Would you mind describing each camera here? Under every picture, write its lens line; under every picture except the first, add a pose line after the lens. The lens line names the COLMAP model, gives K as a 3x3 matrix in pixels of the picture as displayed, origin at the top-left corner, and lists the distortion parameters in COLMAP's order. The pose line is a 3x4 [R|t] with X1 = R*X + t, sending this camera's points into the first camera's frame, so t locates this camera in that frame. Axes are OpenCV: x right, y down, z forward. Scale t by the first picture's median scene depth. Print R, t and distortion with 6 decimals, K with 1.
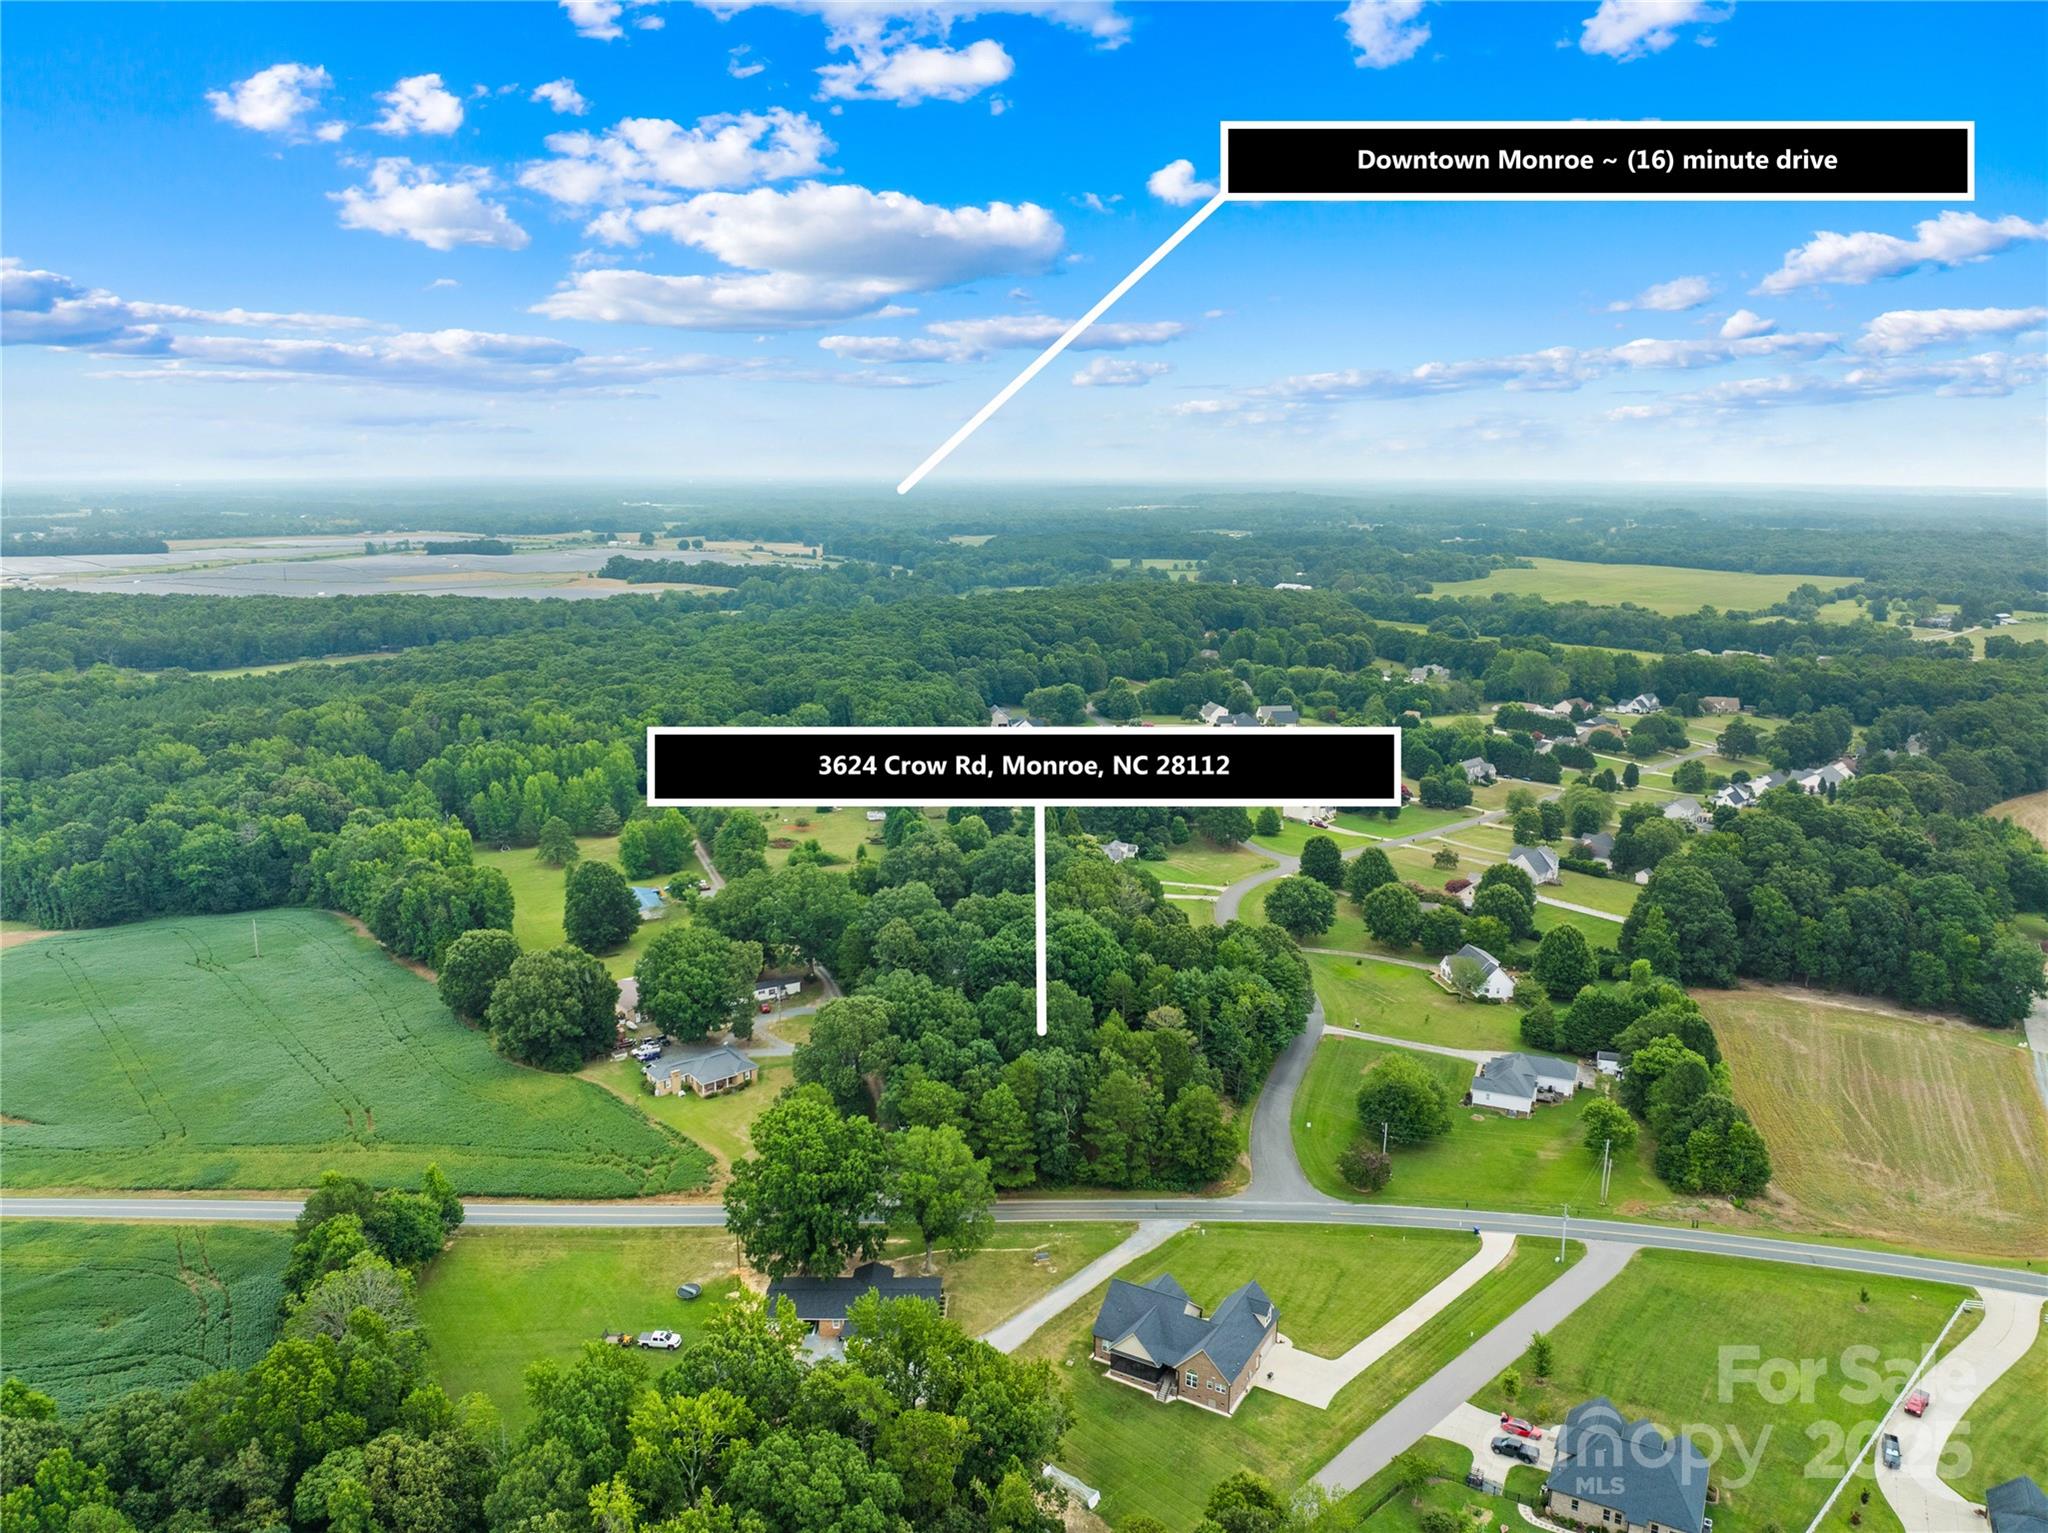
lens RADIAL K [[1408.4, 0, 1027.1], [0, 1408.4, 868.1], [0, 0, 1]] dist [-0.017675, -0.000861]
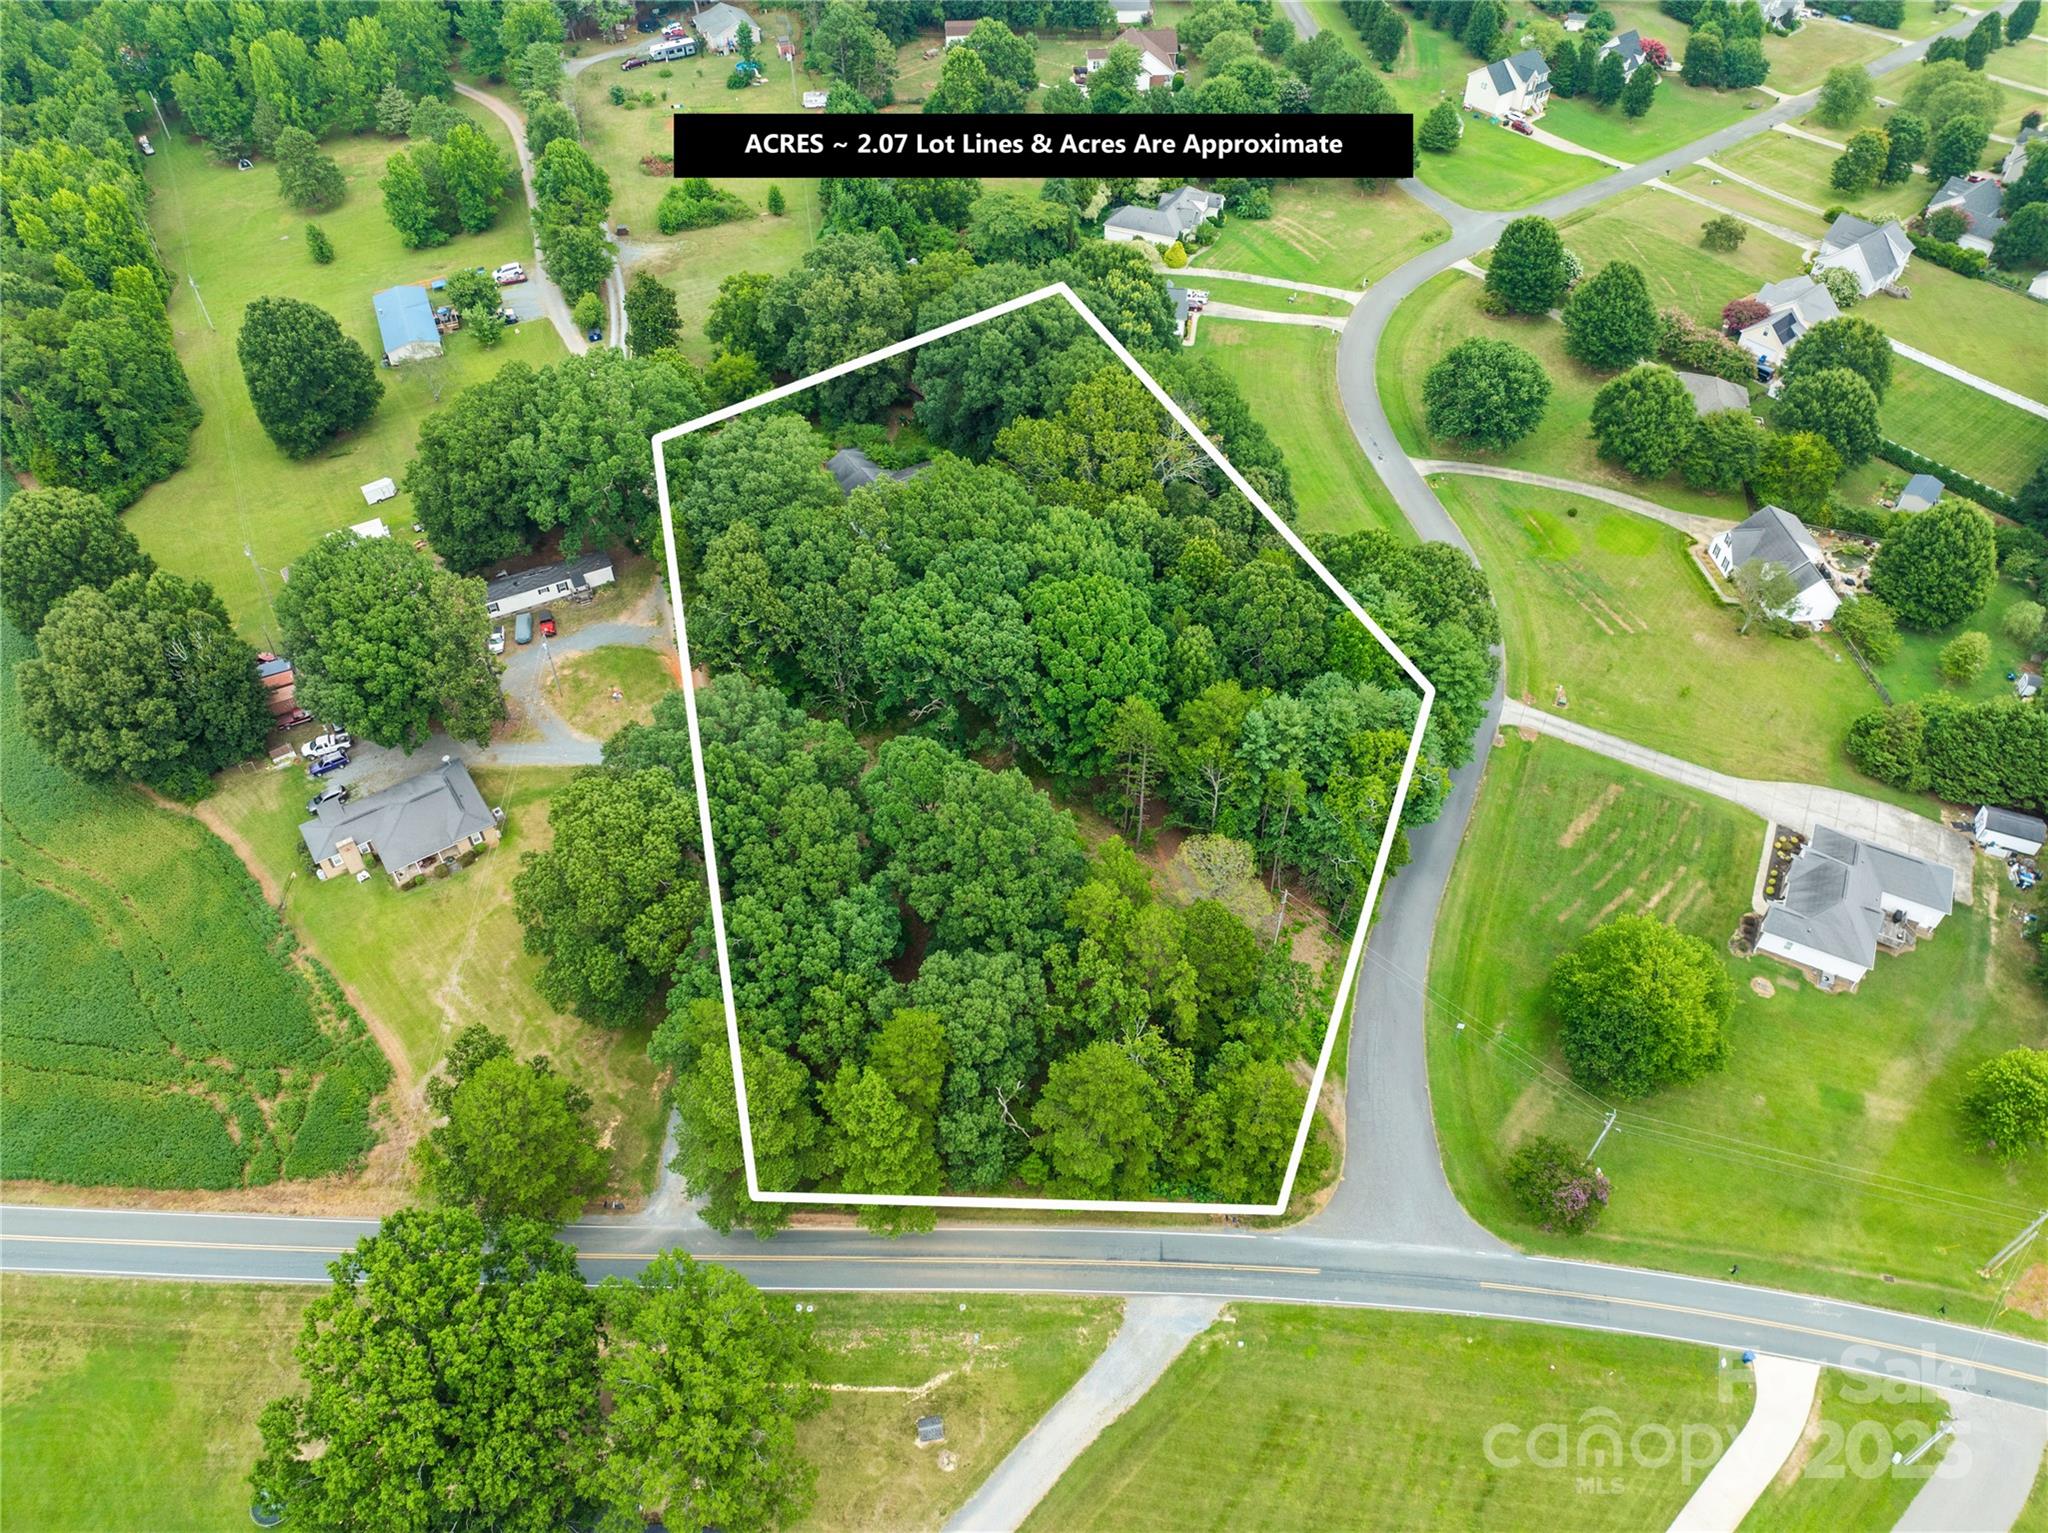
lens RADIAL K [[1415.2, 0, 1028.1], [0, 1415.2, 776.8], [0, 0, 1]] dist [-0.053521, 0.026257]
pose [[0.998130, 0.045501, -0.040808, 0.044472], [-0.018422, 0.860584, 0.508976, -0.160987], [0.058277, -0.507273, 0.859813, 0.512028]]
